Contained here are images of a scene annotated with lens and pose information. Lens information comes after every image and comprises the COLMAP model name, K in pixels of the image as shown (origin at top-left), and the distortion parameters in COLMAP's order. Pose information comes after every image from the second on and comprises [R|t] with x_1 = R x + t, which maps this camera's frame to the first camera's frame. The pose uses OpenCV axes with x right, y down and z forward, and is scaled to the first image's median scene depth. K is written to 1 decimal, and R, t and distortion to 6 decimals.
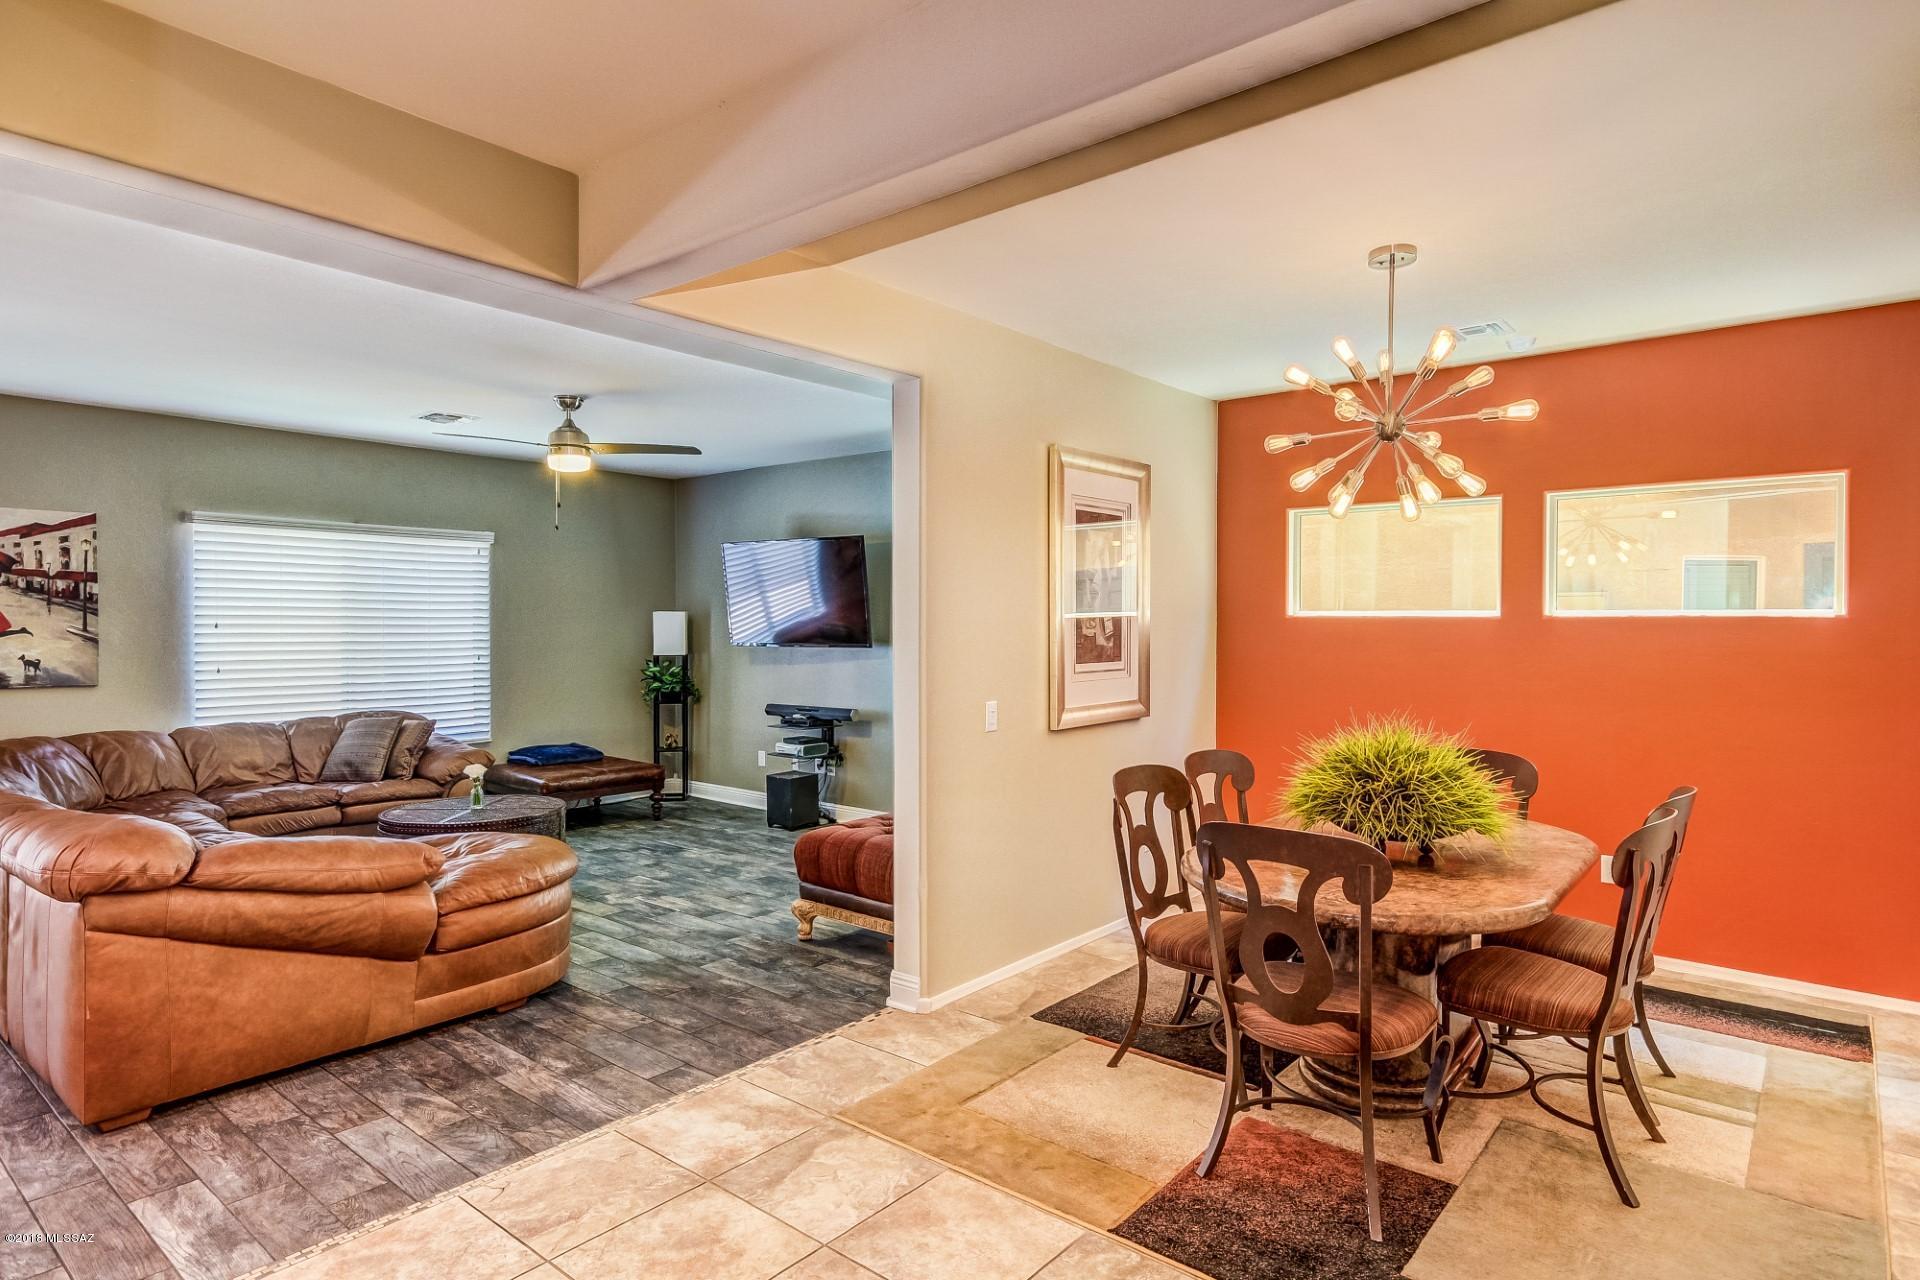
lens RADIAL K [[1035.8, 0, 950.4], [0, 1035.8, 632.2], [0, 0, 1]] dist [0.016456, 0.000202]
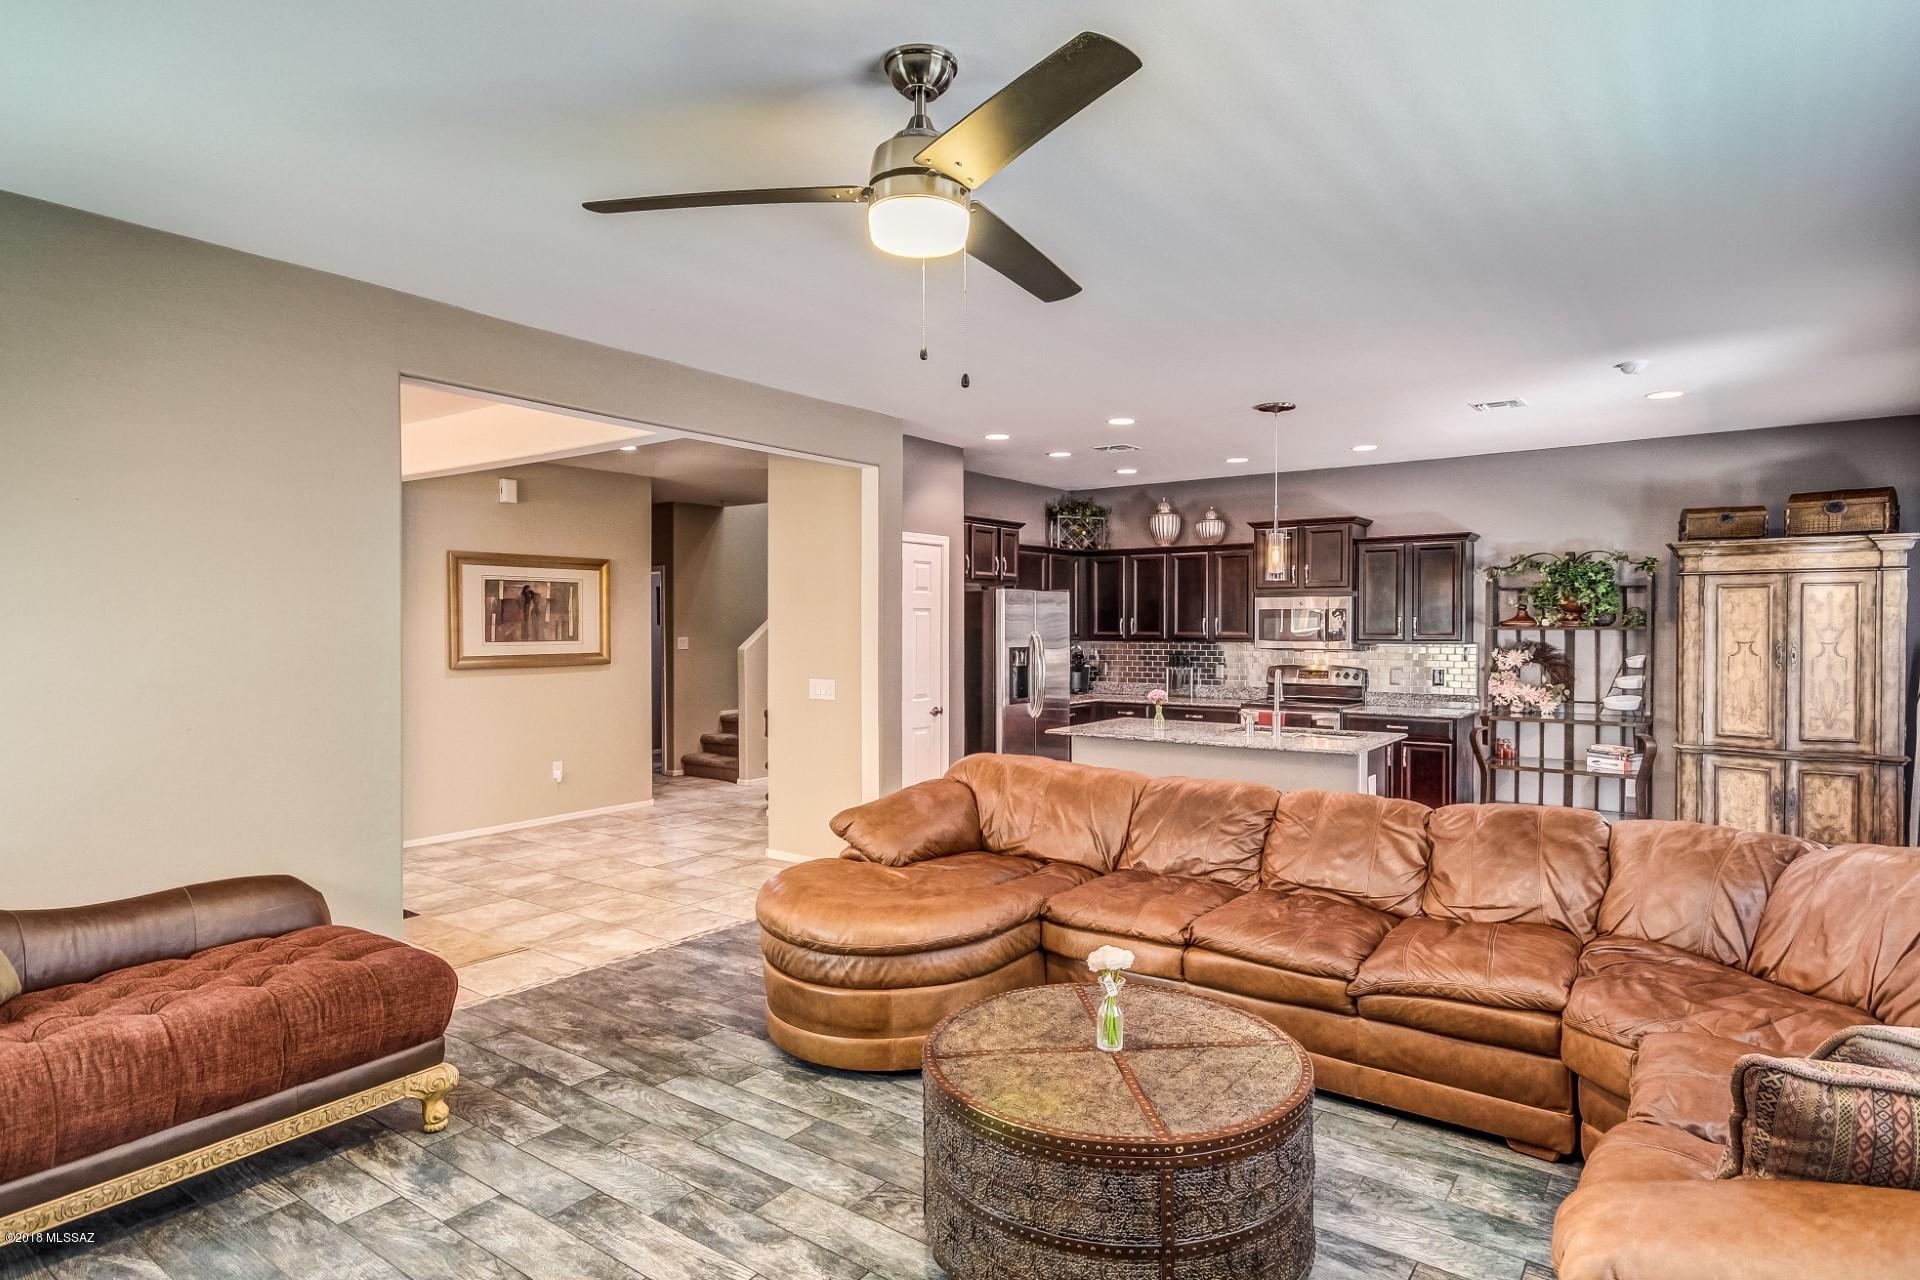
lens RADIAL K [[1035.8, 0, 973.2], [0, 1035.8, 641.0], [0, 0, 1]] dist [0.016456, 0.000202]
pose [[-0.997065, 0.000131, -0.076558, -0.345772], [-0.001178, 0.999854, 0.017045, -0.010443], [0.076549, 0.017085, -0.996919, 1.367590]]
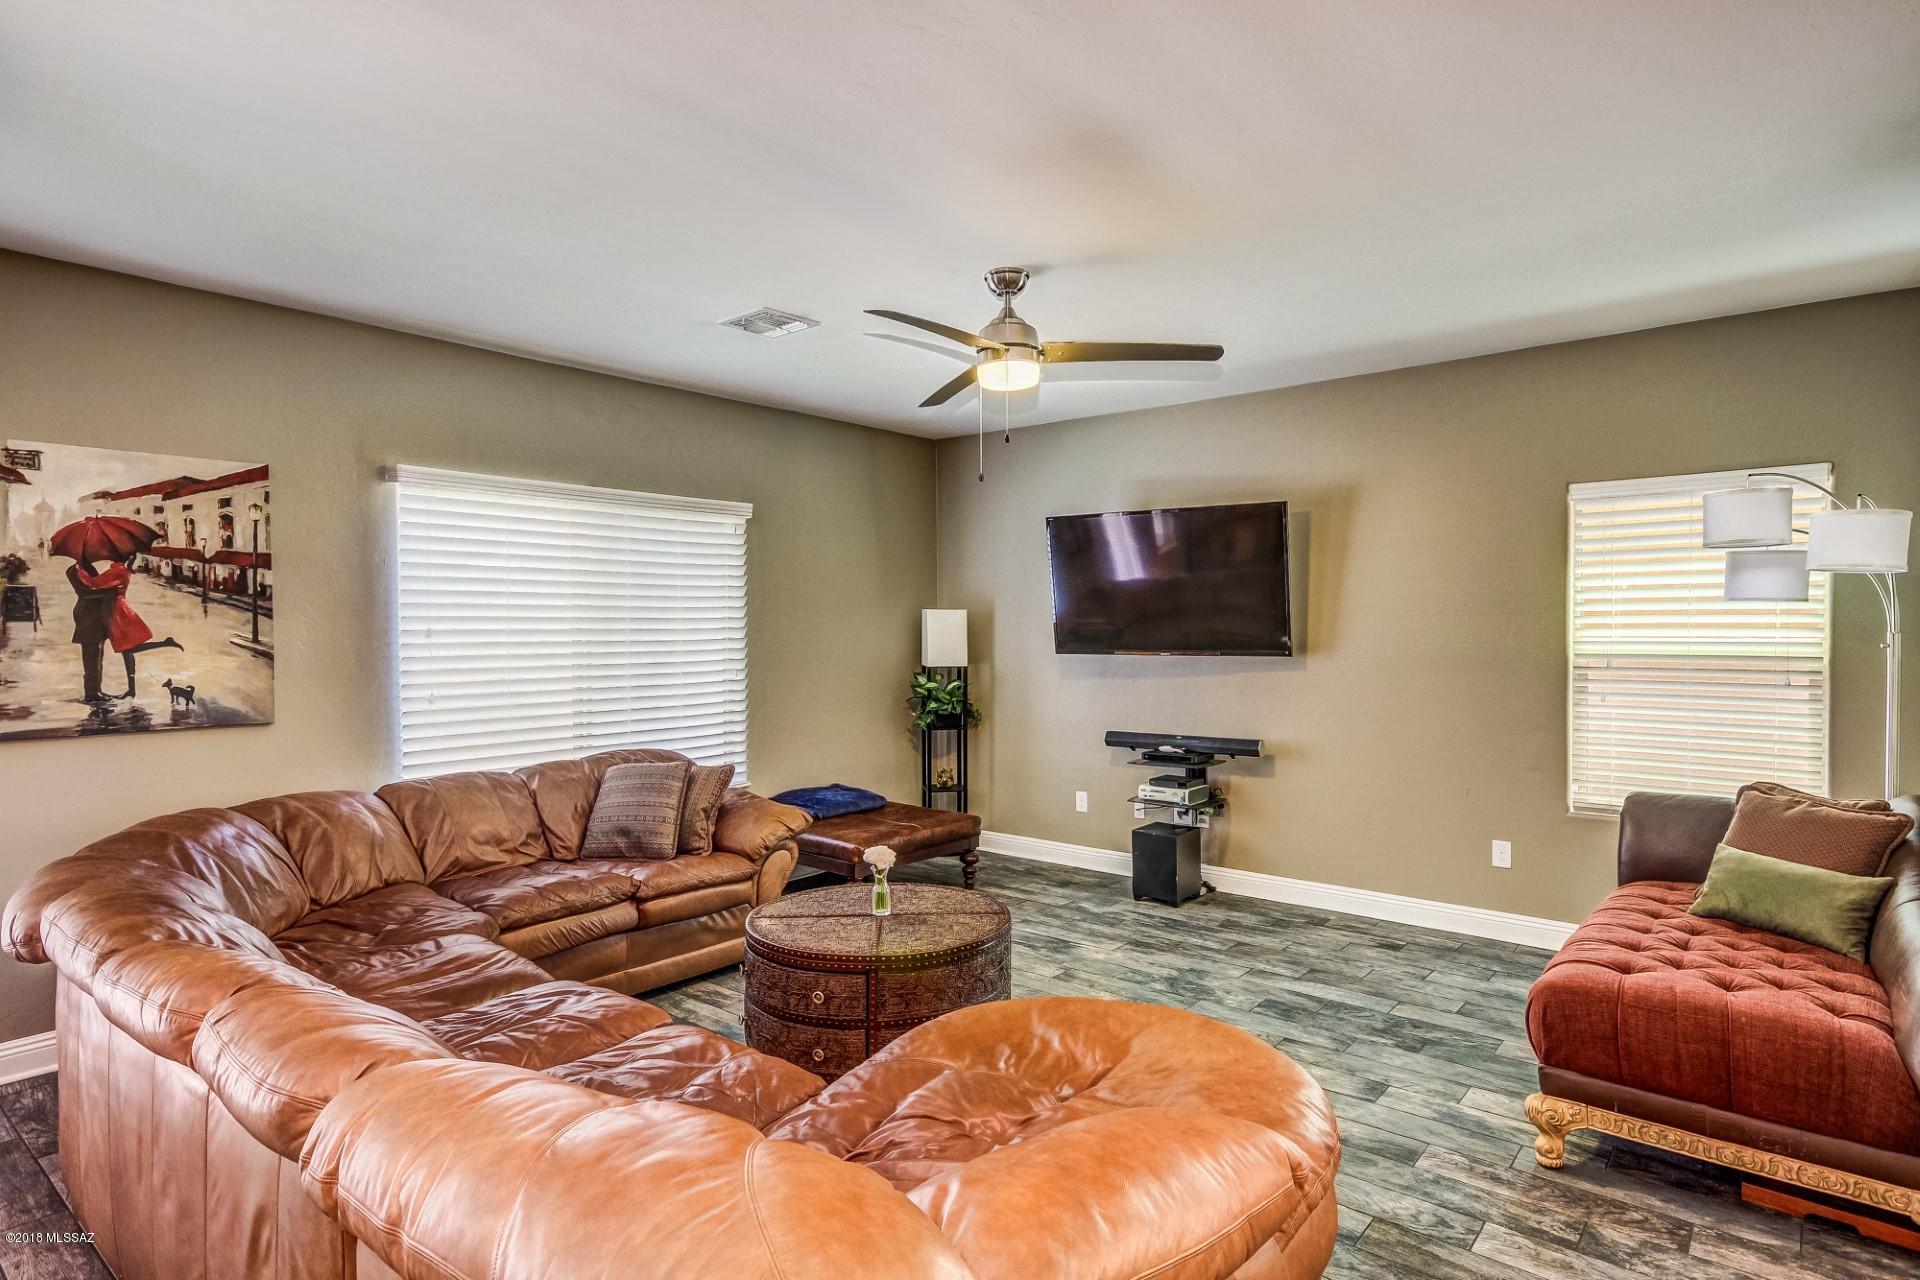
lens RADIAL K [[1035.8, 0, 958.9], [0, 1035.8, 641.9], [0, 0, 1]] dist [0.016456, 0.000202]
pose [[0.999973, -0.007042, 0.001944, -0.388935], [0.007024, 0.999935, 0.008936, -0.003871], [-0.002007, -0.008922, 0.999958, 0.344535]]
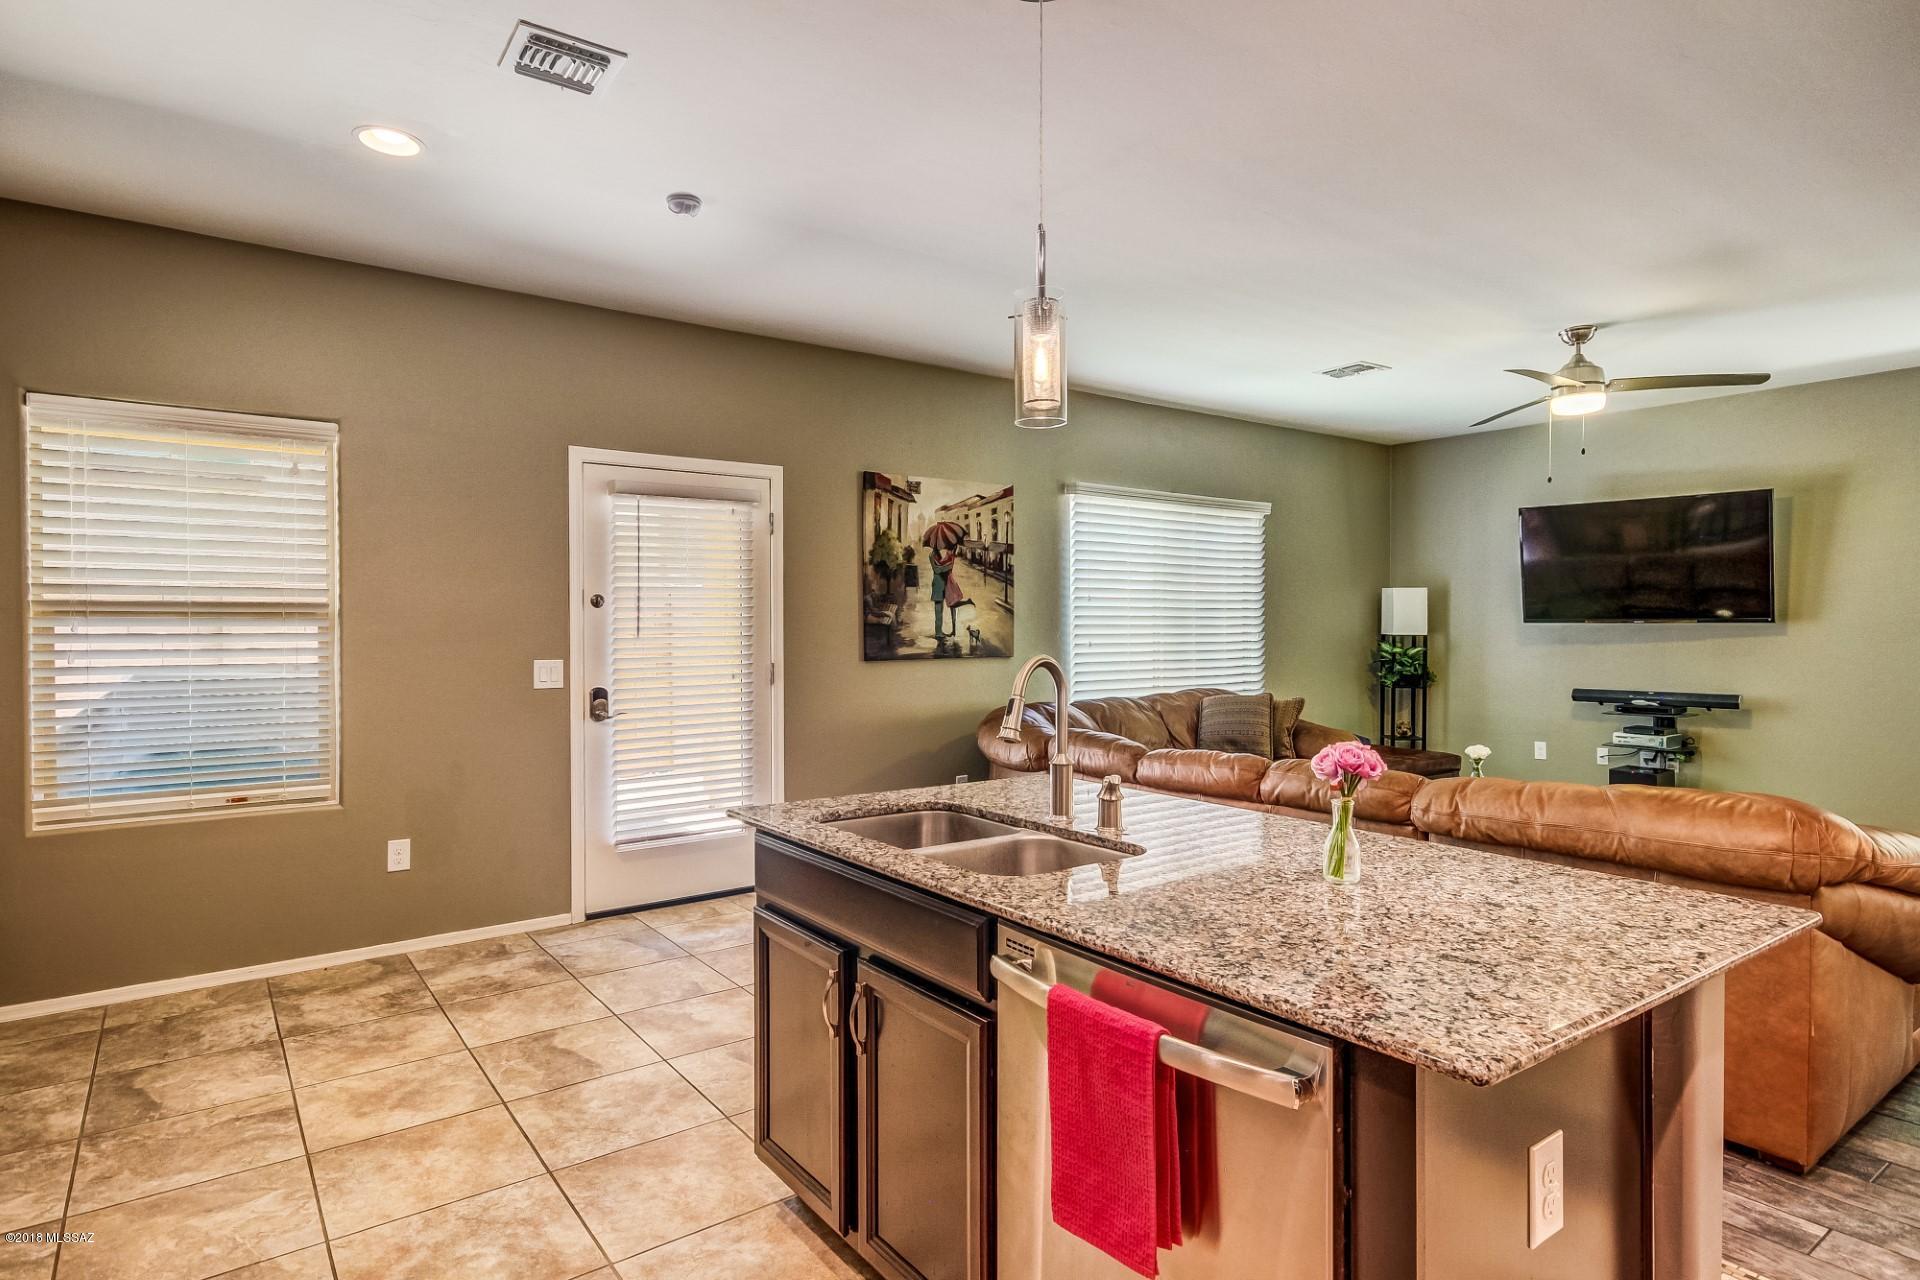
lens RADIAL K [[1035.8, 0, 957.3], [0, 1035.8, 632.1], [0, 0, 1]] dist [0.016456, 0.000202]
pose [[0.970447, 0.000246, -0.241313, -0.643601], [0.000459, 0.999996, 0.002862, 0.025081], [0.241313, -0.002888, 0.970443, 0.021747]]
